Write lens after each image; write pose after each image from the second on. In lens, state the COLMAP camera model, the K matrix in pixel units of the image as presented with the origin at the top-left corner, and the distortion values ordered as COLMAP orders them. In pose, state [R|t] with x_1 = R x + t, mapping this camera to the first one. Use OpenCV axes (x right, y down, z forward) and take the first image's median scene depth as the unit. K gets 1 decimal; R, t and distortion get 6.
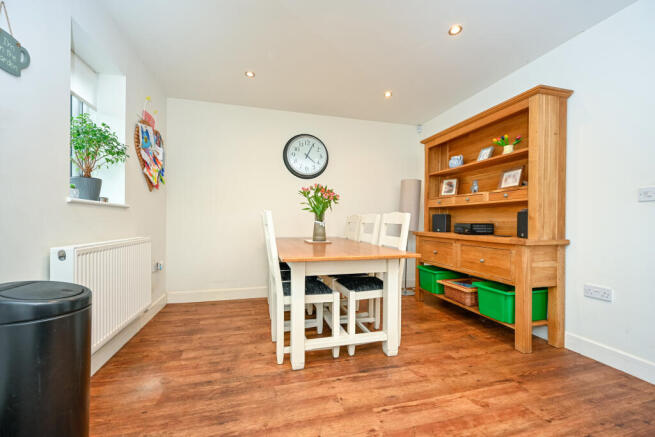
lens RADIAL K [[259.2, 0, 331.2], [0, 259.2, 221.7], [0, 0, 1]] dist [-0.002351, 0.001830]
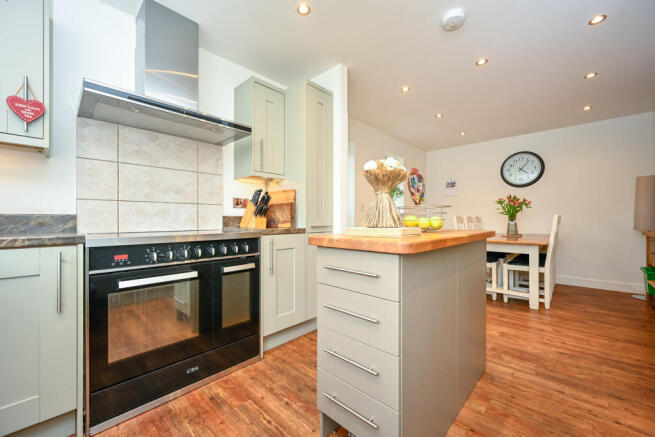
lens RADIAL K [[259.2, 0, 330.6], [0, 259.2, 219.4], [0, 0, 1]] dist [-0.002351, 0.001830]
pose [[0.514415, -0.007885, -0.857505, 0.649390], [0.004503, 0.999969, -0.006494, -0.006563], [0.857530, -0.000521, 0.514434, -0.570781]]
